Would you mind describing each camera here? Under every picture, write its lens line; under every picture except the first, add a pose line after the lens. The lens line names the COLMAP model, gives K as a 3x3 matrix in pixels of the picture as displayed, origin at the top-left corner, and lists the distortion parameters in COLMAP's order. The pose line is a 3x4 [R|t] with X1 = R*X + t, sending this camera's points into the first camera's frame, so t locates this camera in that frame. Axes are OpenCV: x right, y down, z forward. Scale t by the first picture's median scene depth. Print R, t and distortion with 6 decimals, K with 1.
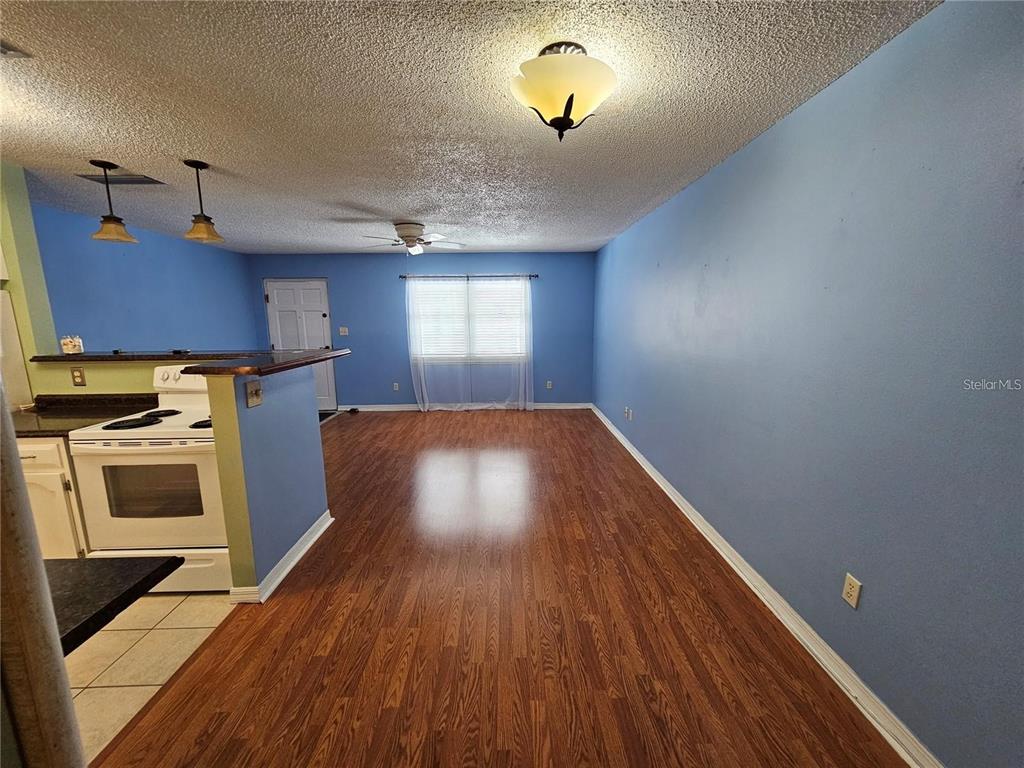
lens RADIAL K [[410.8, 0, 527.9], [0, 410.8, 387.7], [0, 0, 1]] dist [0.000106, 0.000016]
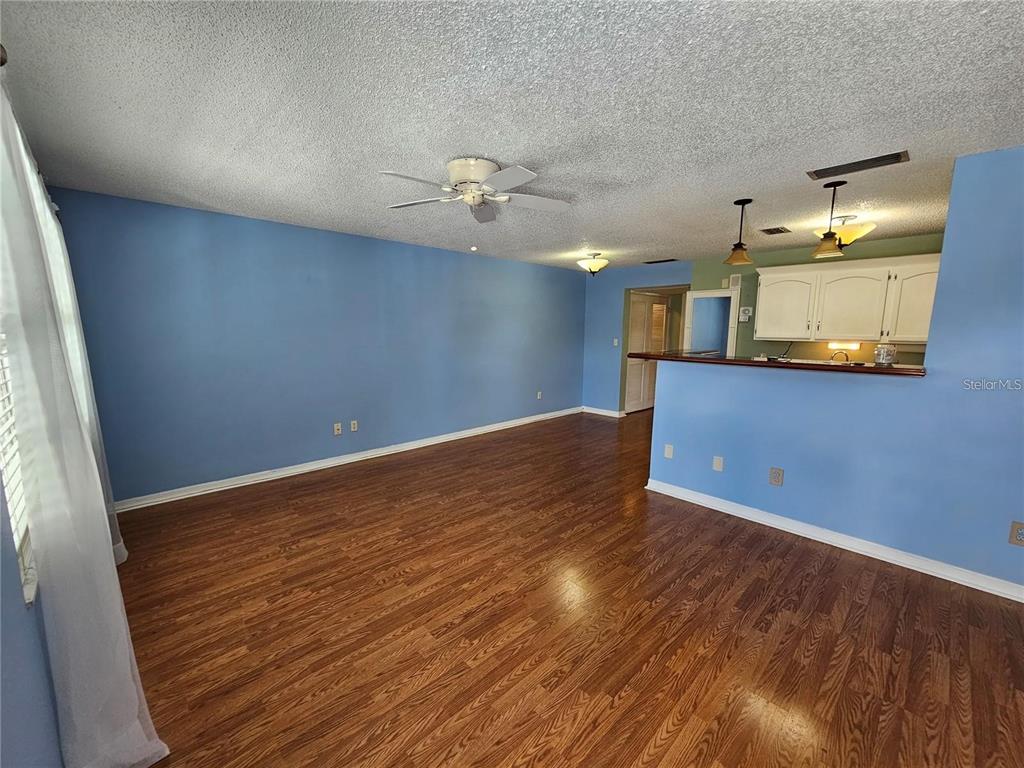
lens RADIAL K [[410.8, 0, 527.9], [0, 410.8, 387.7], [0, 0, 1]] dist [0.000106, 0.000016]
pose [[-0.678674, -0.103317, 0.727137, -0.720054], [0.118558, 0.961659, 0.247296, -0.207073], [-0.724808, 0.254041, -0.640404, 1.287144]]
